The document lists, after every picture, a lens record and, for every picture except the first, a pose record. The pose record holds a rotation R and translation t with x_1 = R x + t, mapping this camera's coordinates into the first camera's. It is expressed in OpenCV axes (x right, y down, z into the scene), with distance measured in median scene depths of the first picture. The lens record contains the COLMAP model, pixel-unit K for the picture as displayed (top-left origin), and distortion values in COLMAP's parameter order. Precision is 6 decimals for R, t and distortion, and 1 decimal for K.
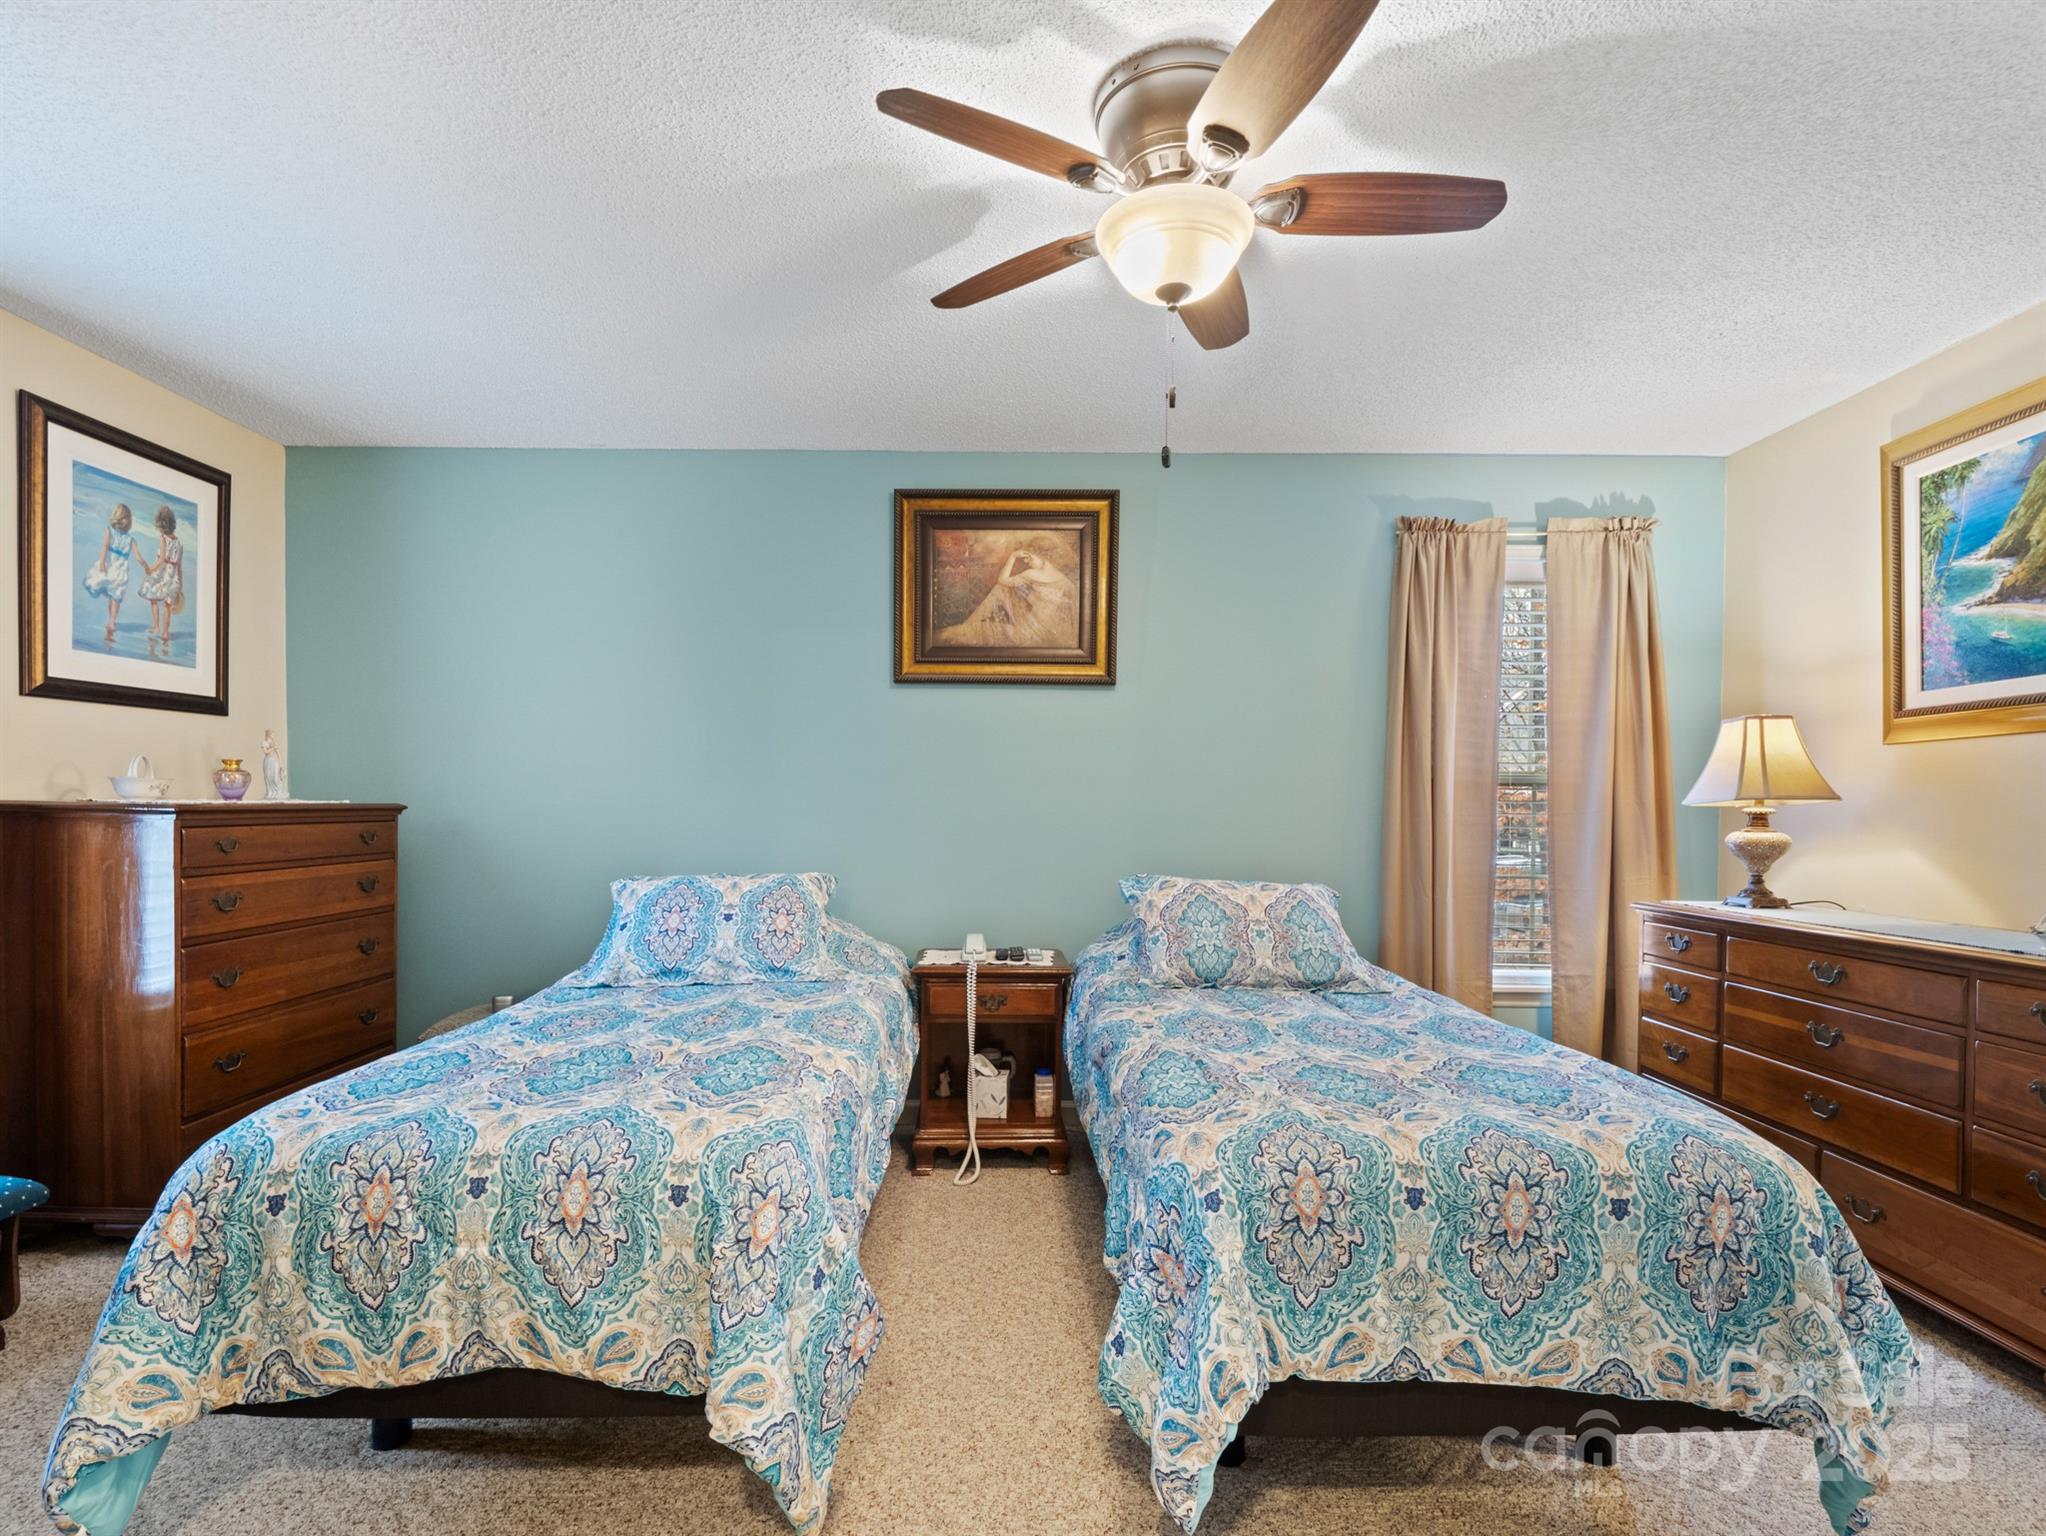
lens RADIAL K [[983.9, 0, 1019.7], [0, 983.9, 791.2], [0, 0, 1]] dist [0.002780, -0.001150]
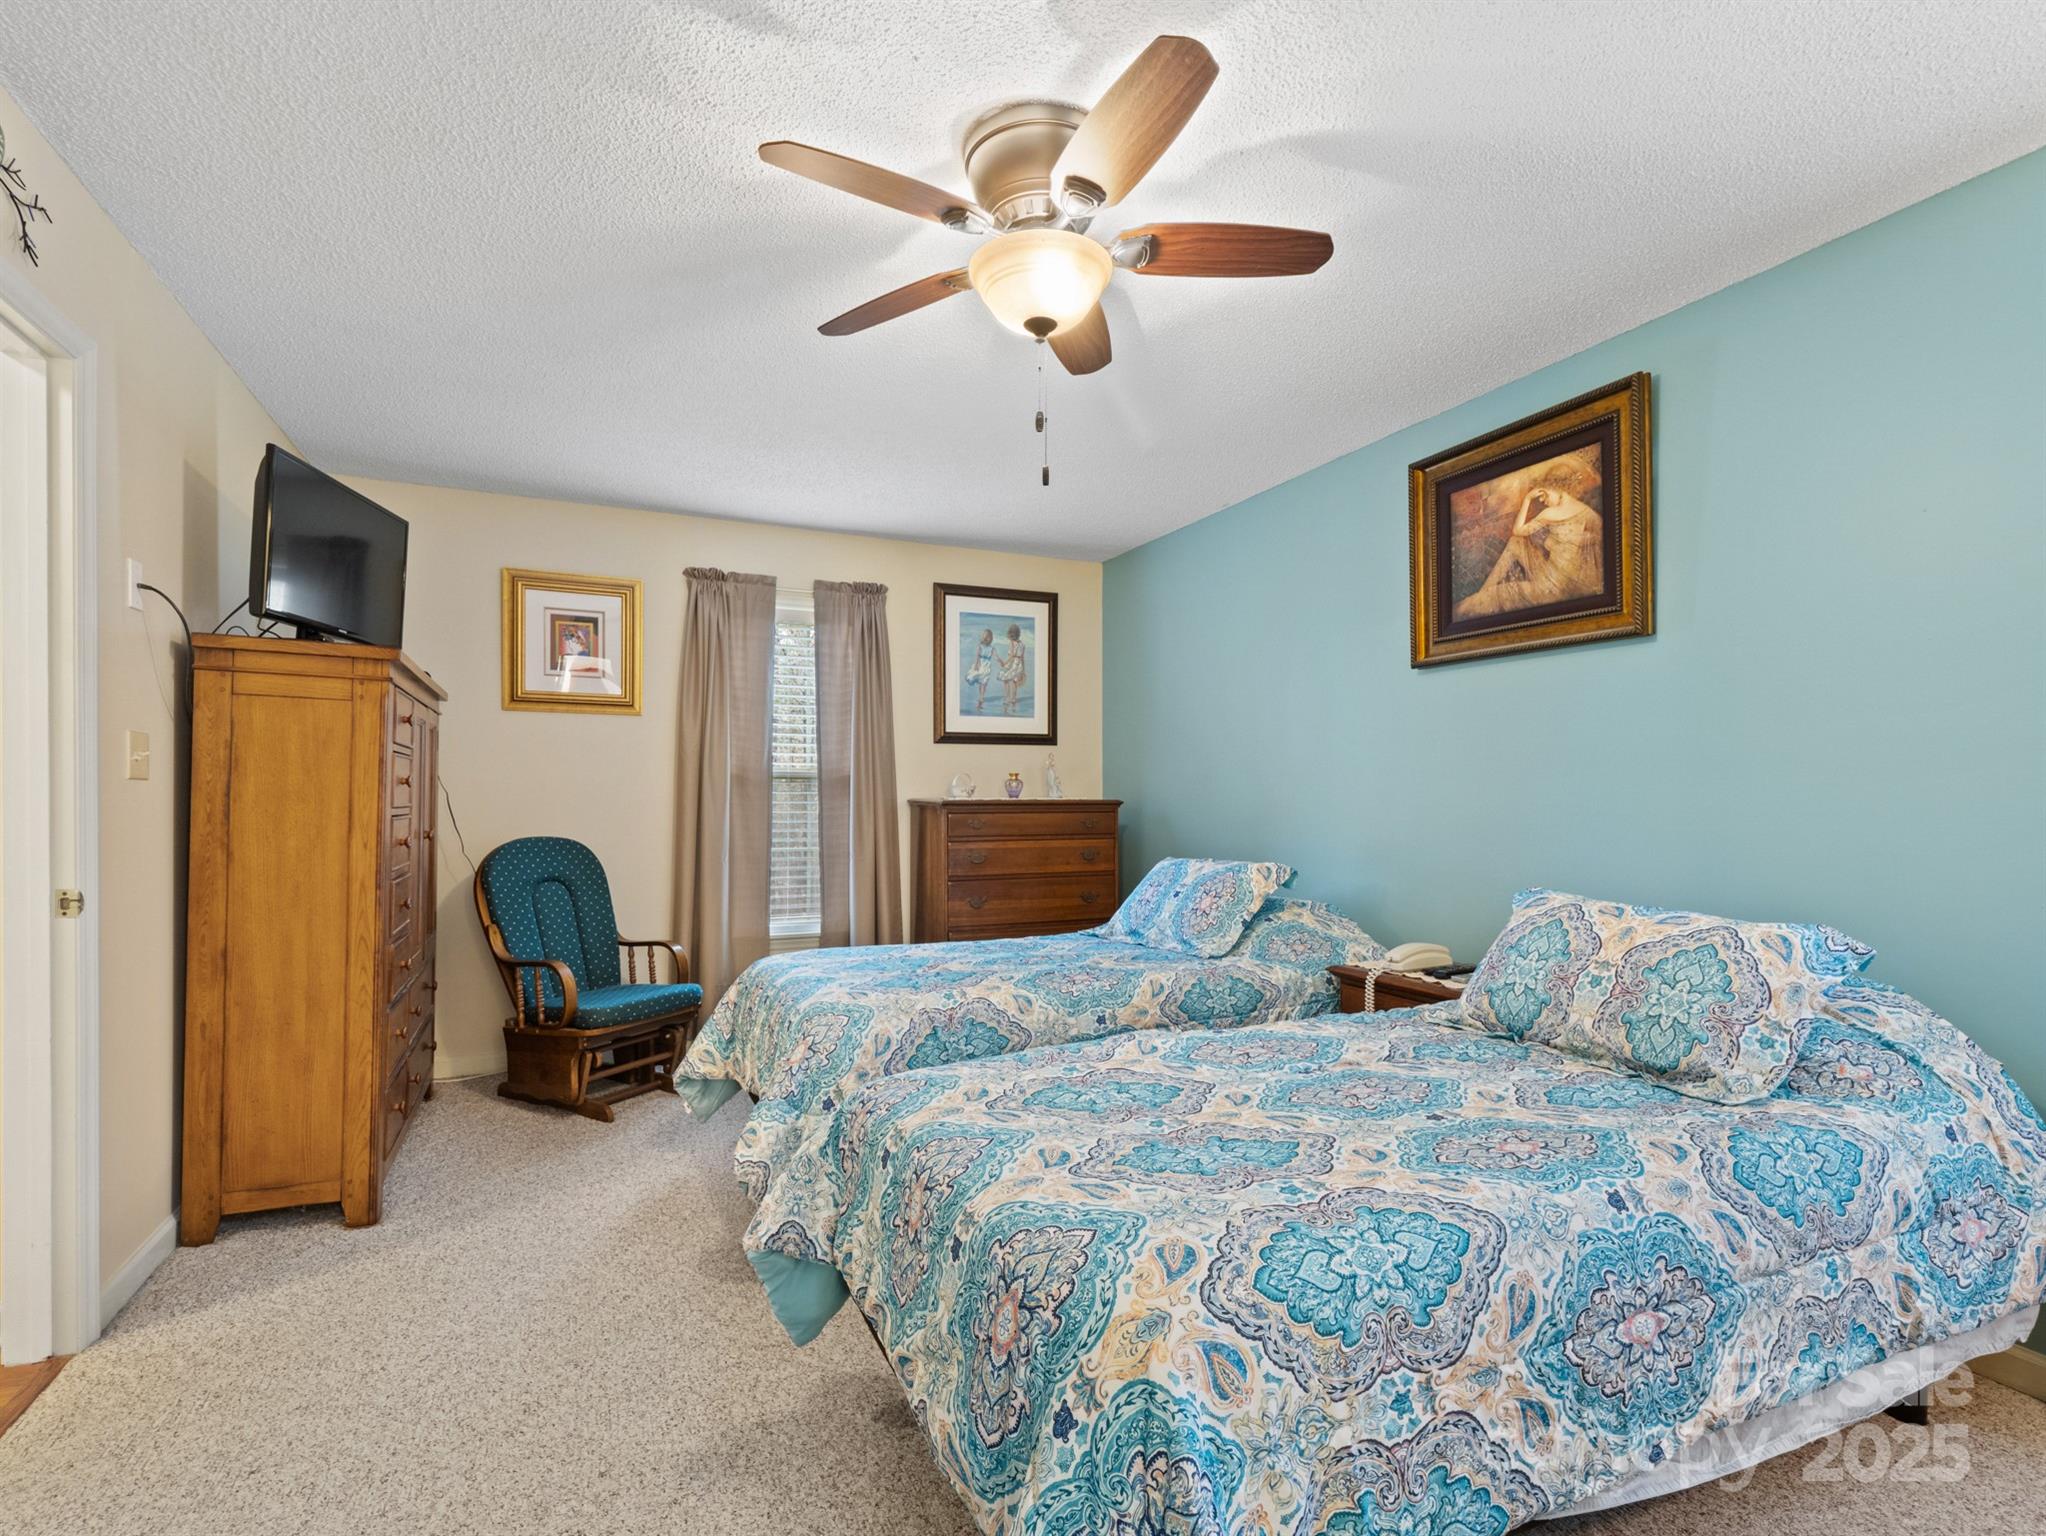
lens RADIAL K [[983.8, 0, 1016.2], [0, 983.8, 762.6], [0, 0, 1]] dist [0.003631, -0.004797]
pose [[0.409450, -0.038779, -0.911508, 0.640866], [0.013087, 0.999243, -0.036632, 0.009522], [0.912239, 0.003070, 0.409648, 0.303393]]
